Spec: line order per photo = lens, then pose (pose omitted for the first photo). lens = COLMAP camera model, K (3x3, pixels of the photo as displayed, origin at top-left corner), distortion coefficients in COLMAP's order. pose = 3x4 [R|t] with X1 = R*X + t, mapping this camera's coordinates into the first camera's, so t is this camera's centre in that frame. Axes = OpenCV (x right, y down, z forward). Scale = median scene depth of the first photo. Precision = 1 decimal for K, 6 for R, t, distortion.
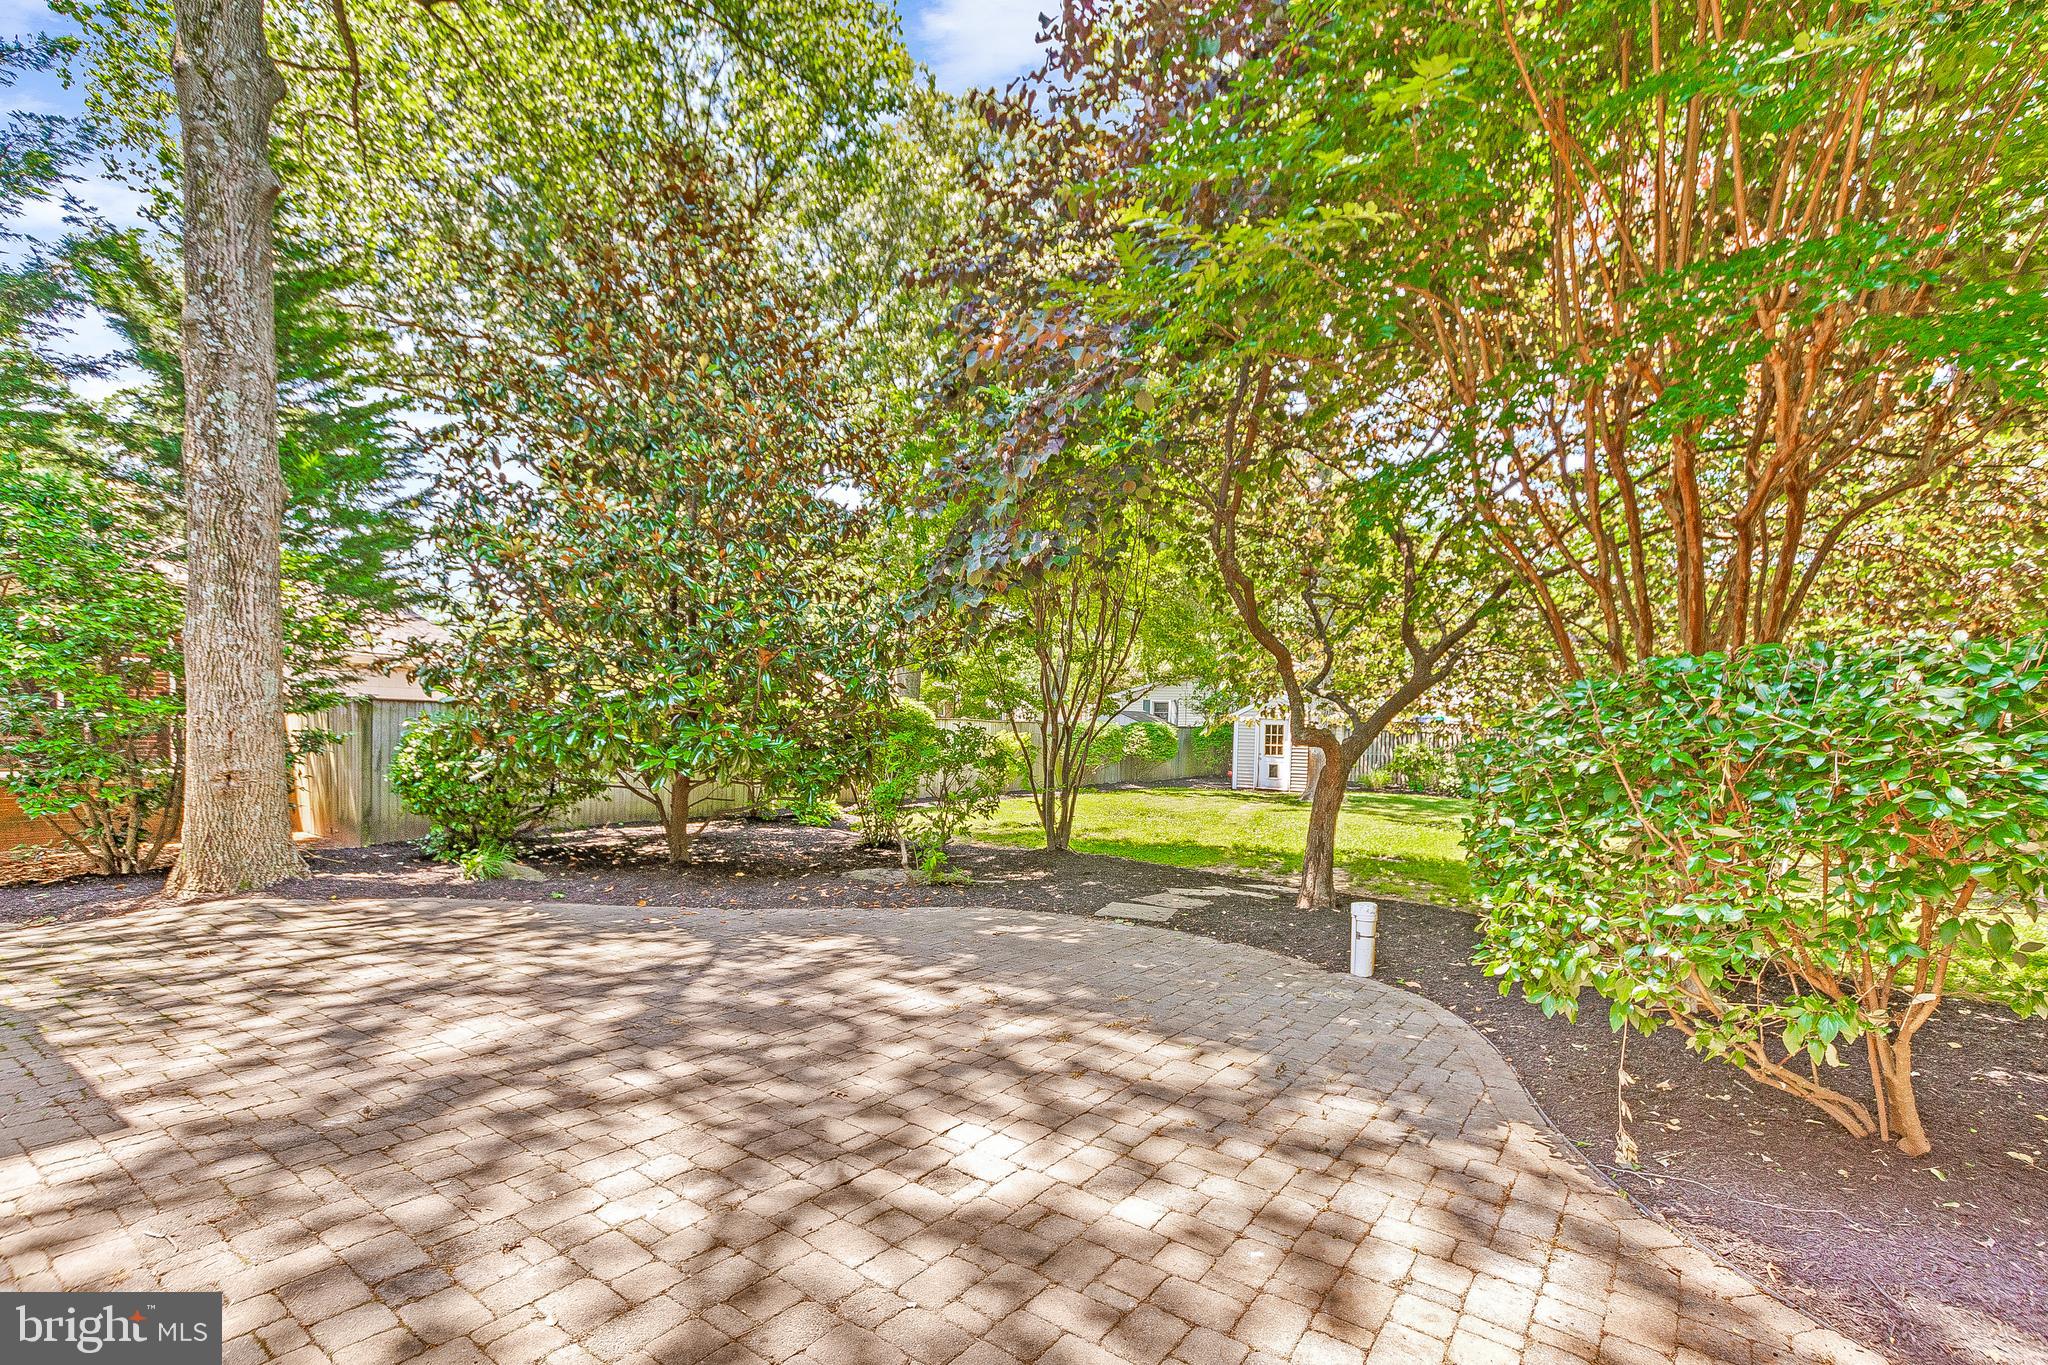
lens RADIAL K [[888.0, 0, 1030.4], [0, 888.0, 702.4], [0, 0, 1]] dist [0.020639, -0.001077]
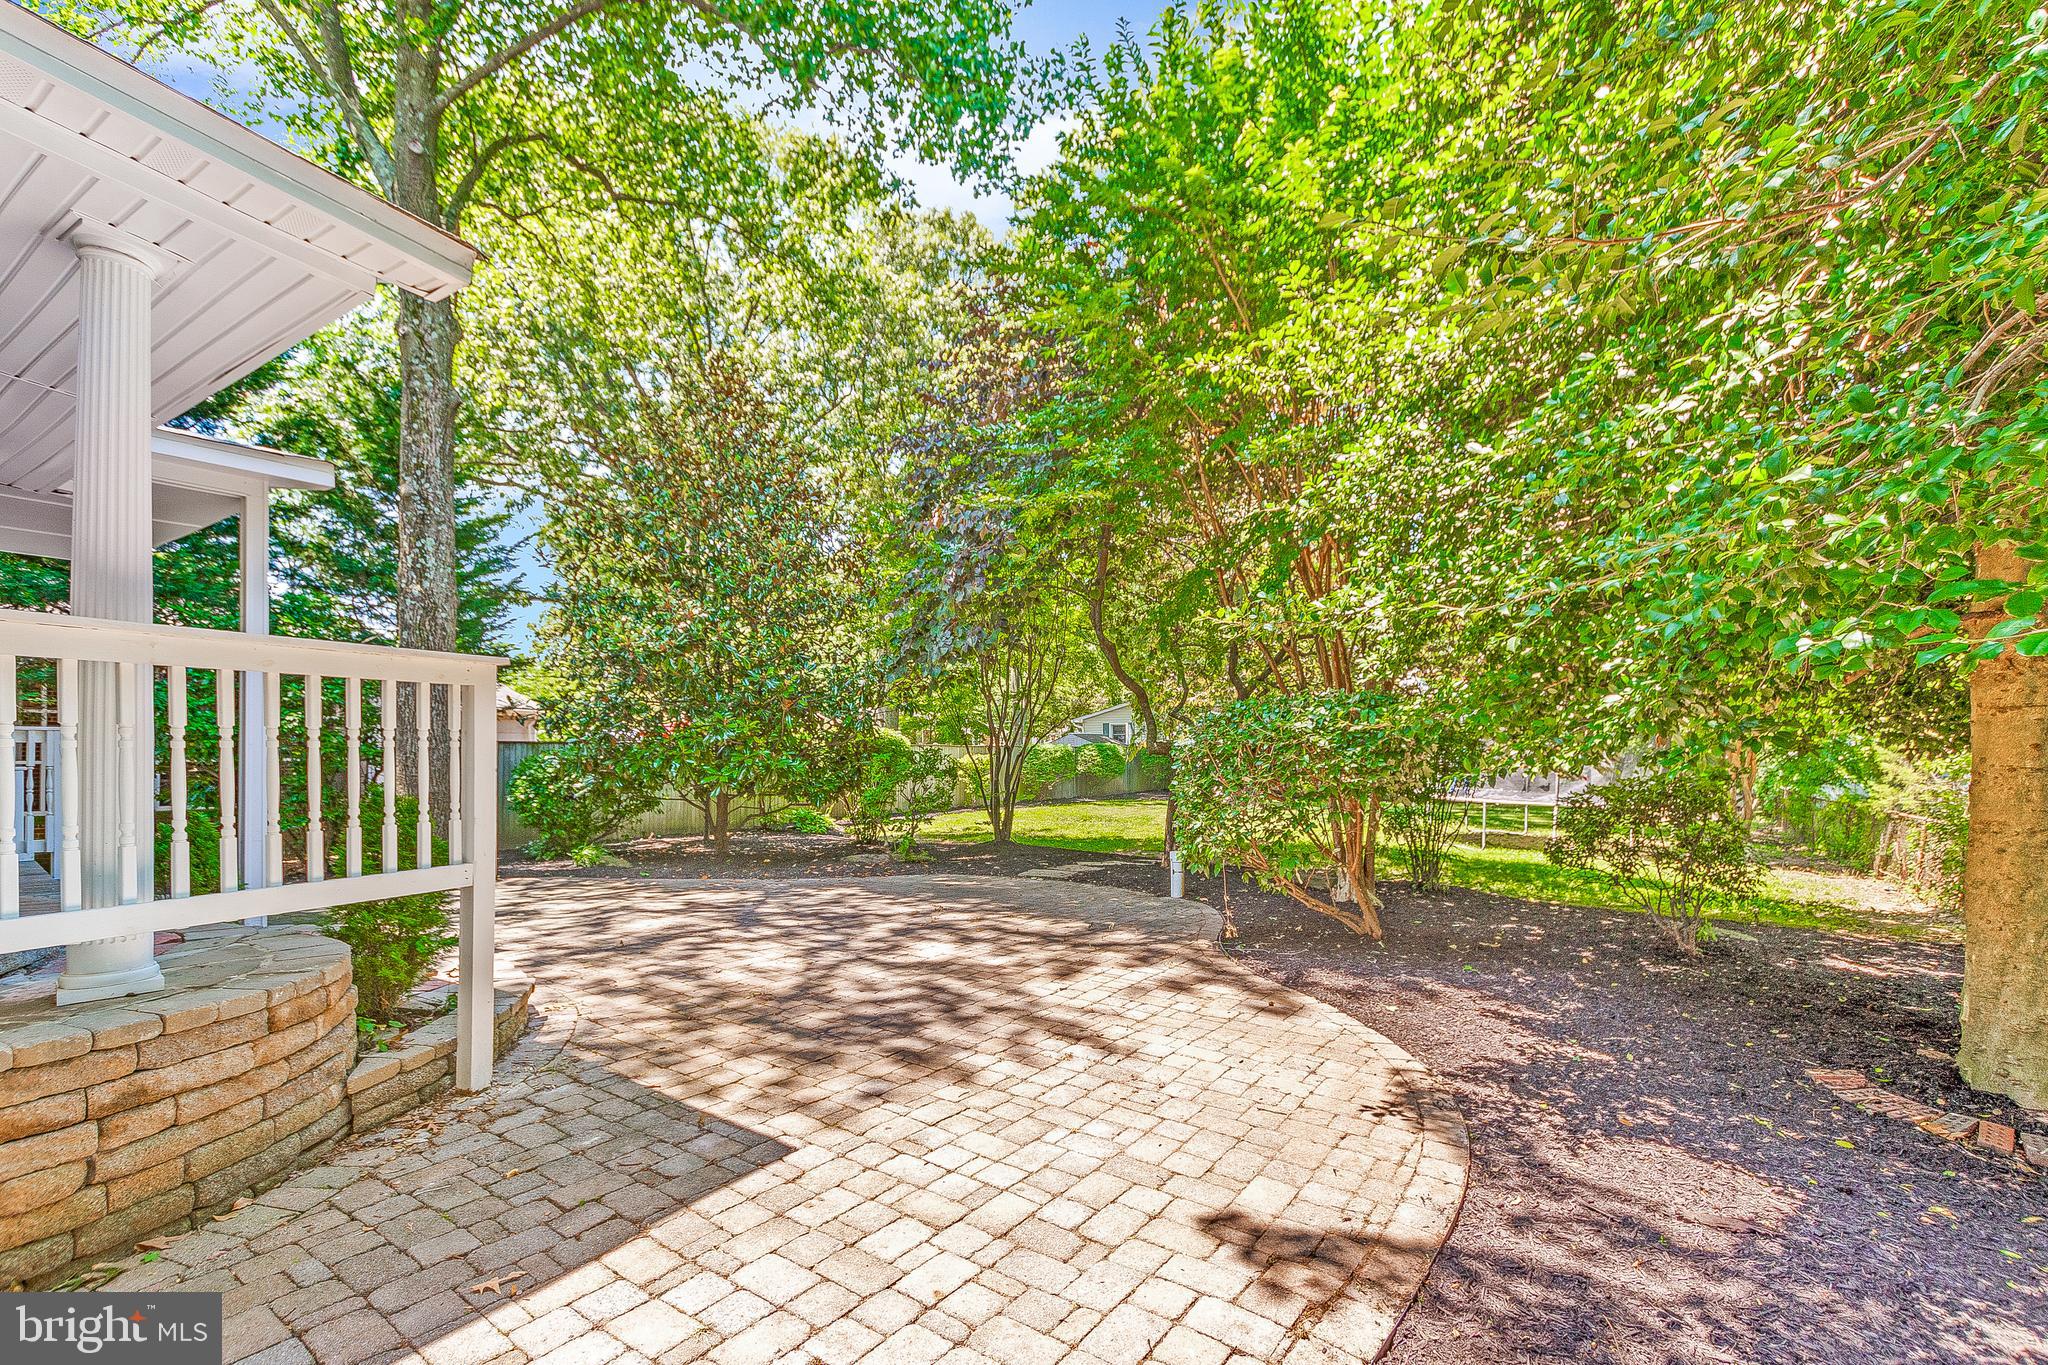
lens RADIAL K [[947.4, 0, 1024.0], [0, 947.4, 682.5], [0, 0, 1]] dist [0.020963, -0.000304]
pose [[0.999562, -0.028230, 0.008866, 0.065543], [0.028612, 0.998510, -0.046476, -0.002632], [-0.007541, 0.046710, 0.998880, -0.483417]]
